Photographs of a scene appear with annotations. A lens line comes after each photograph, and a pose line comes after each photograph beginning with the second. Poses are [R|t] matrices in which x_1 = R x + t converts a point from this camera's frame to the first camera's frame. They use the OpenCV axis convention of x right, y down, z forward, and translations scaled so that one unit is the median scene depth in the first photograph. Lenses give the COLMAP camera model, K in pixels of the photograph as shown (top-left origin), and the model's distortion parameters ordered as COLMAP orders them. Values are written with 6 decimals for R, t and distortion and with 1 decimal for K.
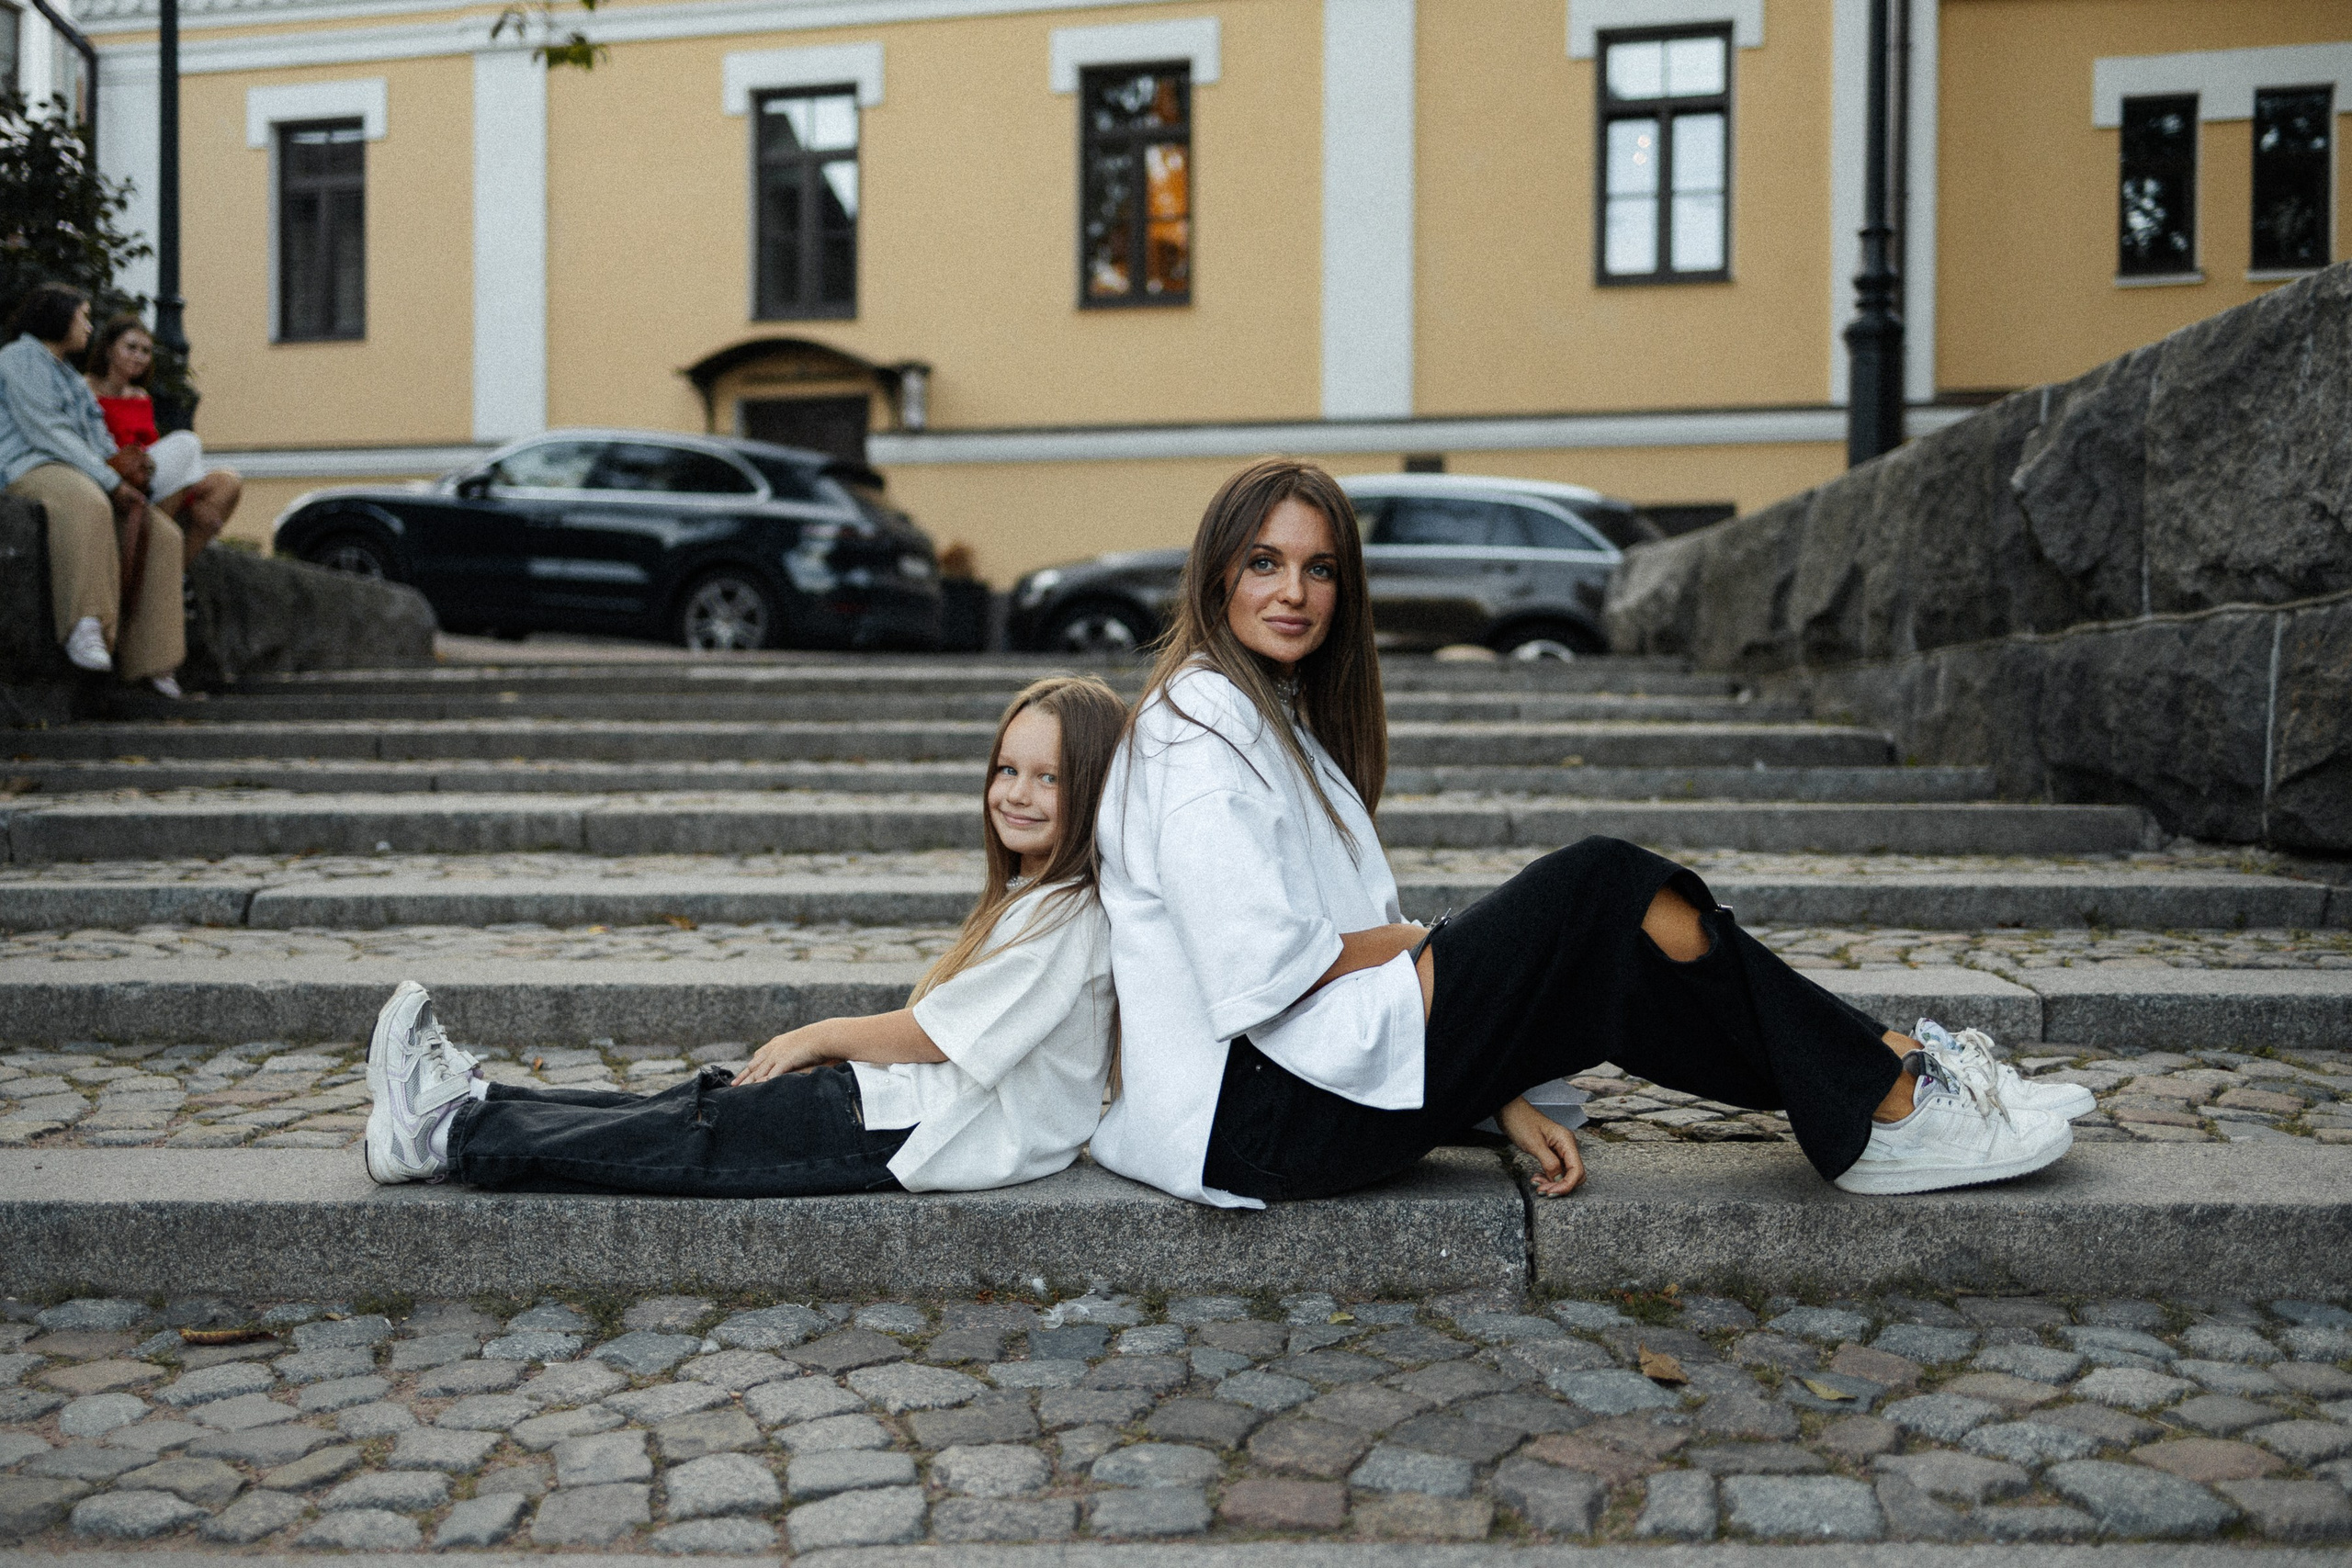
lens RADIAL K [[2375.5, 0, 1176.0], [0, 2375.5, 784.0], [0, 0, 1]] dist [-0.003768, 0.014482]
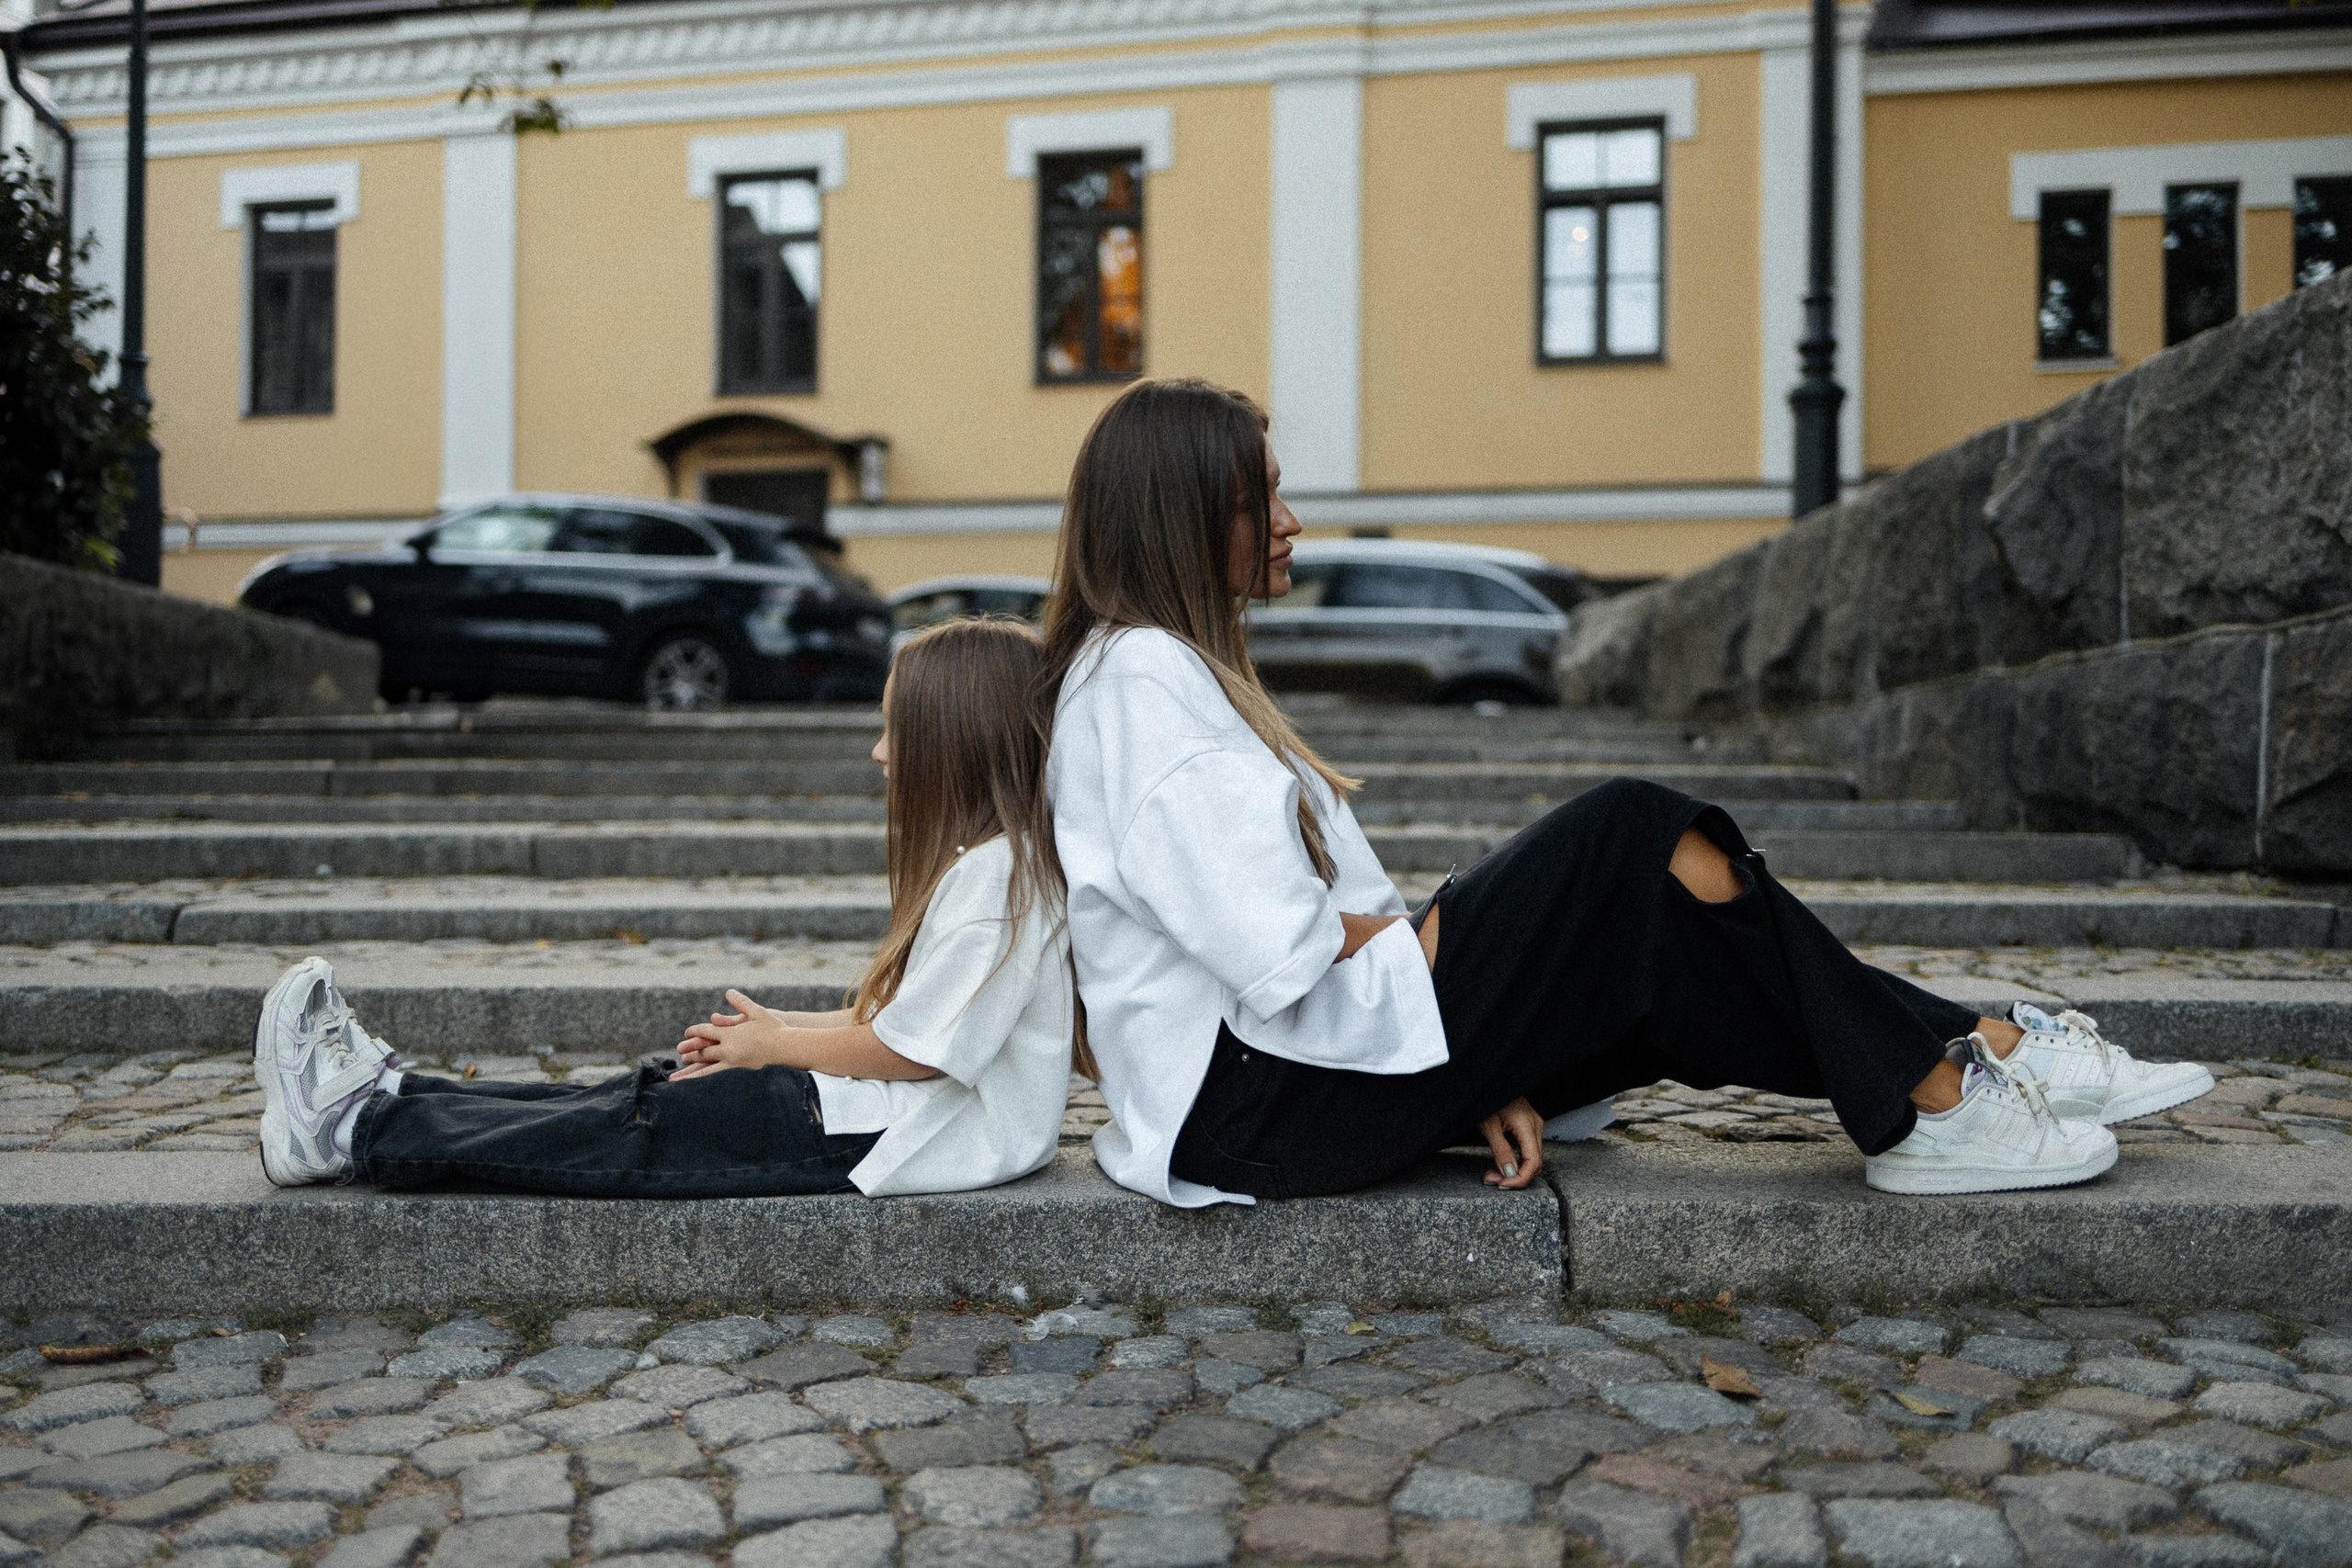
lens RADIAL K [[2302.8, 0, 1176.0], [0, 2302.8, 784.0], [0, 0, 1]] dist [0.012449, 0.007312]
pose [[0.999754, 0.003129, 0.021940, -0.018187], [-0.002459, 0.999532, -0.030484, 0.044512], [-0.022026, 0.030423, 0.999294, 0.123463]]
